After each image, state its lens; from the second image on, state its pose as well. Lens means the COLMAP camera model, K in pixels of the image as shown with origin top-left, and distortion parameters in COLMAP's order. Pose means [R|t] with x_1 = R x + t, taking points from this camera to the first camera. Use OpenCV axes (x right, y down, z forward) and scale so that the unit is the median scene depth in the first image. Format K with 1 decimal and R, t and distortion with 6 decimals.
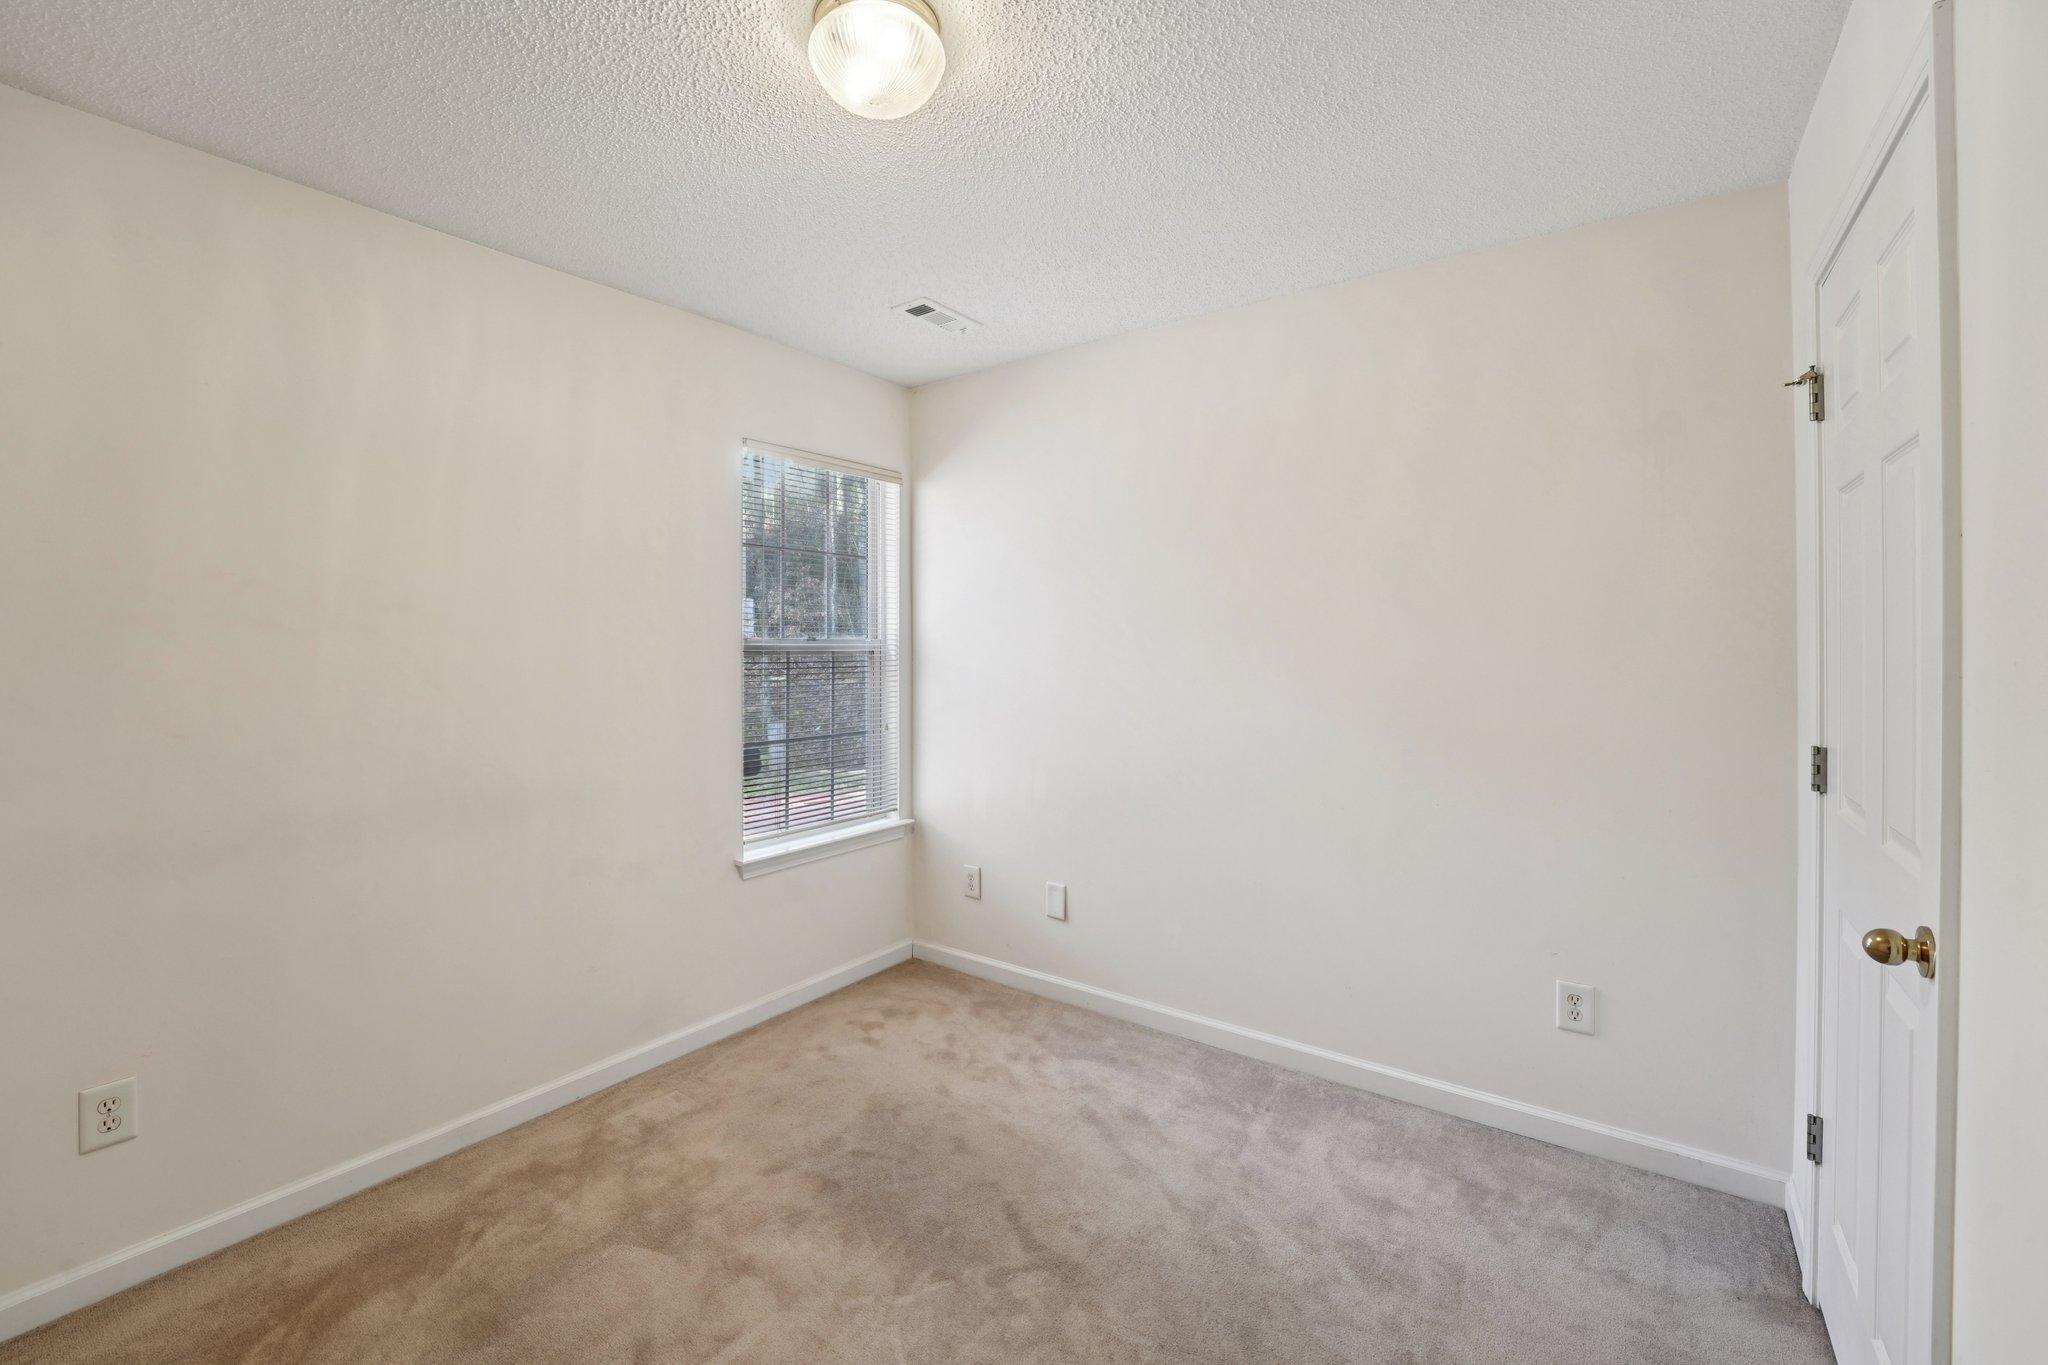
lens RADIAL K [[831.7, 0, 999.7], [0, 831.7, 651.0], [0, 0, 1]] dist [-0.028056, 0.001865]
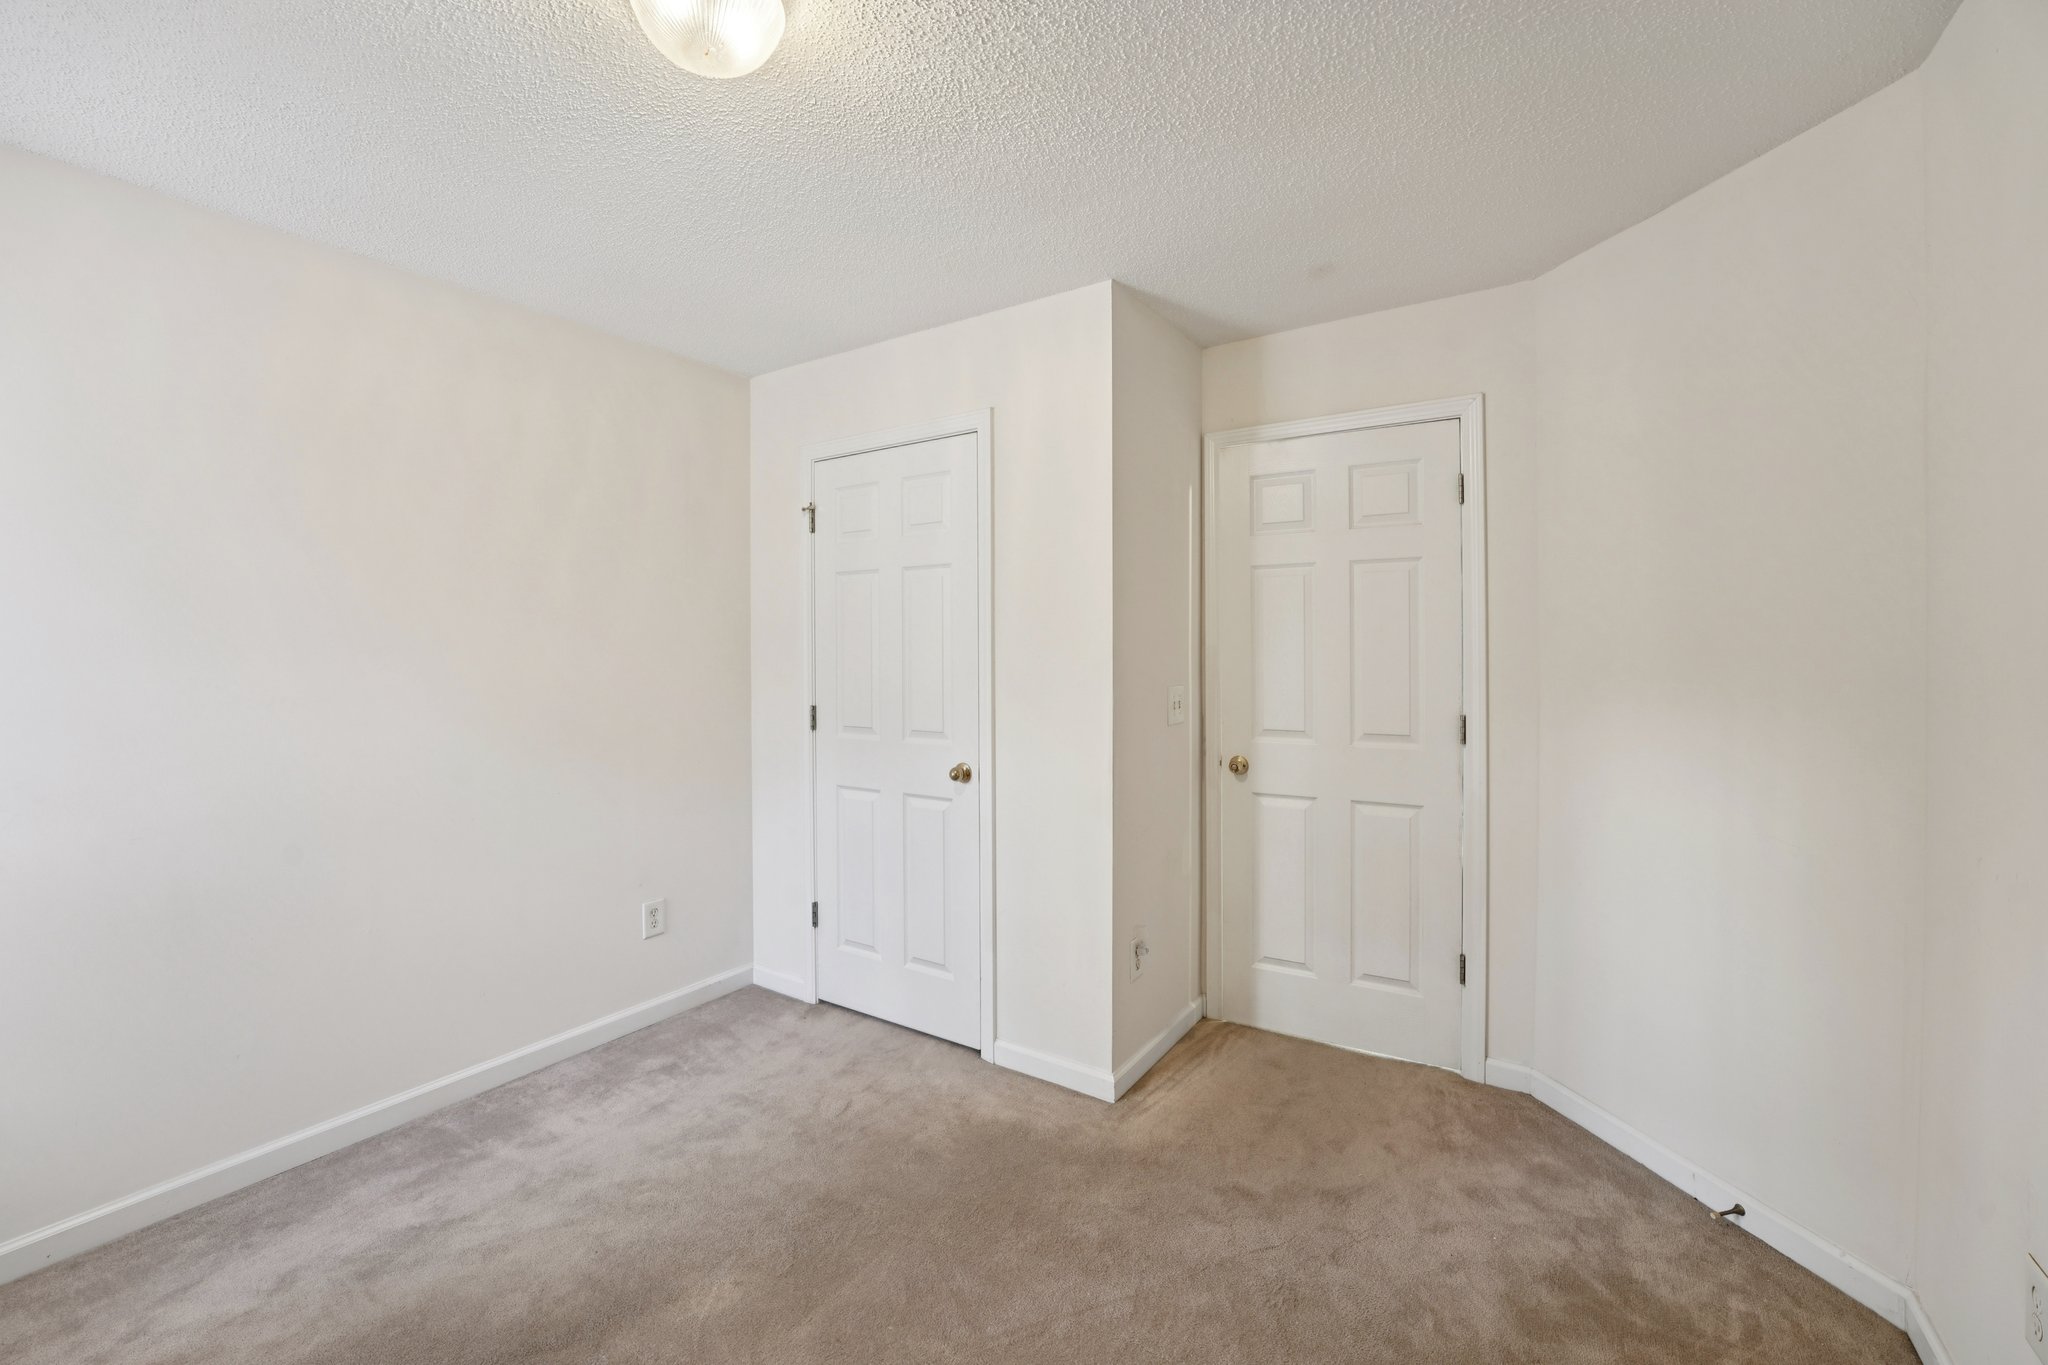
lens RADIAL K [[831.7, 0, 1022.8], [0, 831.7, 665.3], [0, 0, 1]] dist [-0.028056, 0.001865]
pose [[-0.054809, -0.020347, 0.998290, -0.709135], [0.008671, 0.999745, 0.020853, -0.009667], [-0.998459, 0.009799, -0.054619, 0.464086]]
